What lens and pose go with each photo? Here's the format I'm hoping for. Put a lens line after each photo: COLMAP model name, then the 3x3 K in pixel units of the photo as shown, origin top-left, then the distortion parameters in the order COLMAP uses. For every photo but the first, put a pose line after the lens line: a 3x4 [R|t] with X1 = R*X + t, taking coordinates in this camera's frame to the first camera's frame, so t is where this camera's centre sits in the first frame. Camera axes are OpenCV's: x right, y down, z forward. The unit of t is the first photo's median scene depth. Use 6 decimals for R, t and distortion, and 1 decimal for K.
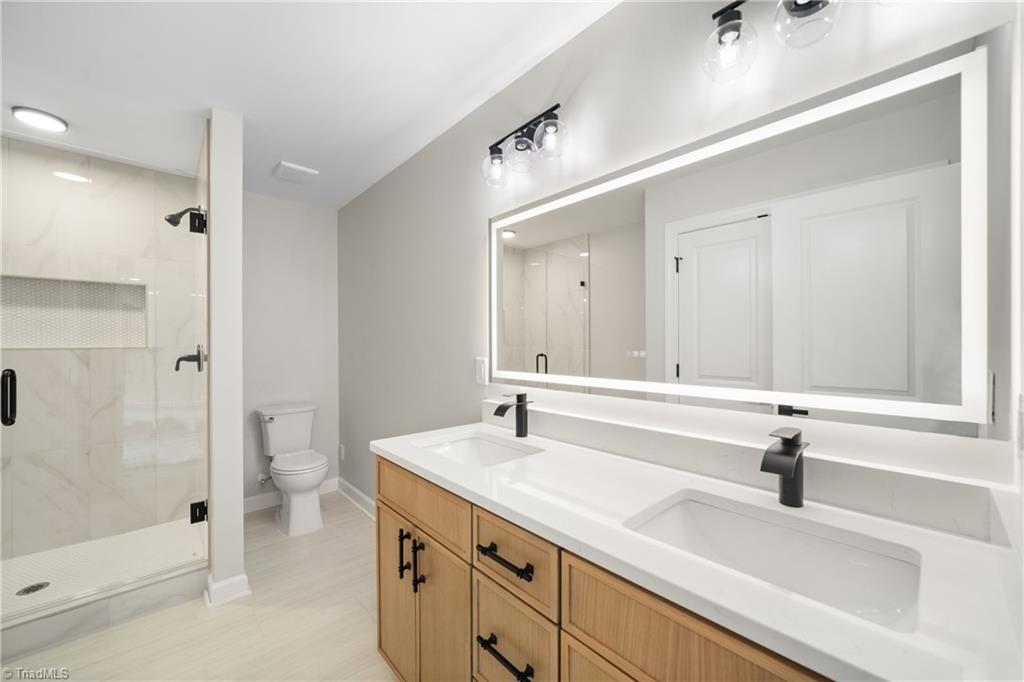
lens RADIAL K [[402.9, 0, 505.5], [0, 402.9, 344.1], [0, 0, 1]] dist [-0.005101, 0.002571]
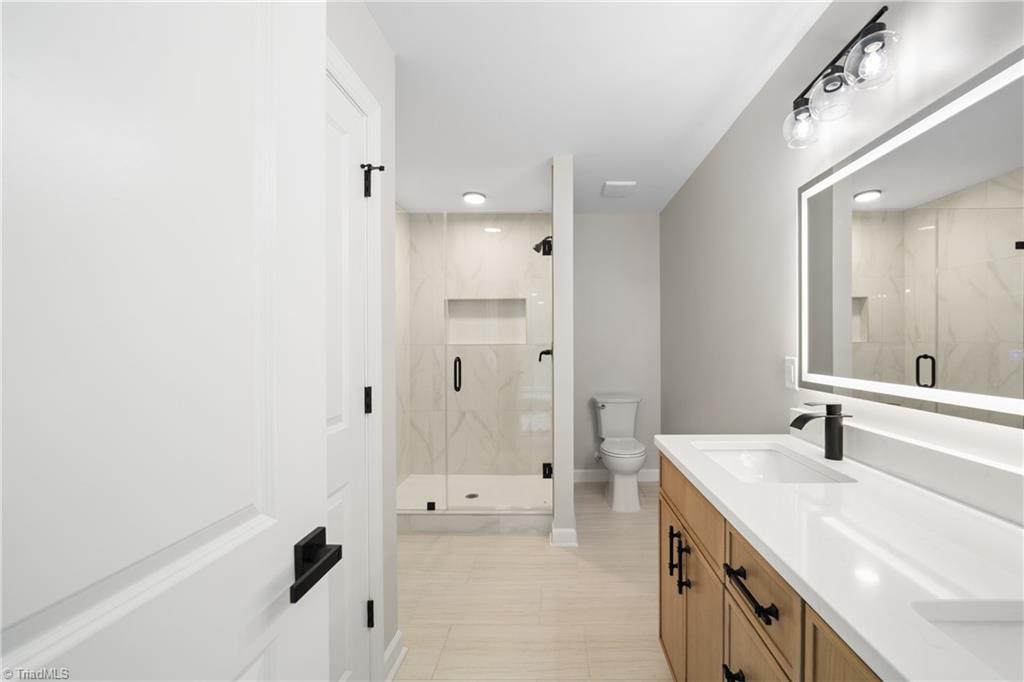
lens RADIAL K [[402.9, 0, 532.8], [0, 402.9, 343.9], [0, 0, 1]] dist [-0.005101, 0.002571]
pose [[0.727782, 0.003288, -0.685800, 0.113834], [-0.000058, 0.999989, 0.004733, 0.002624], [0.685808, -0.003405, 0.727774, 0.027150]]
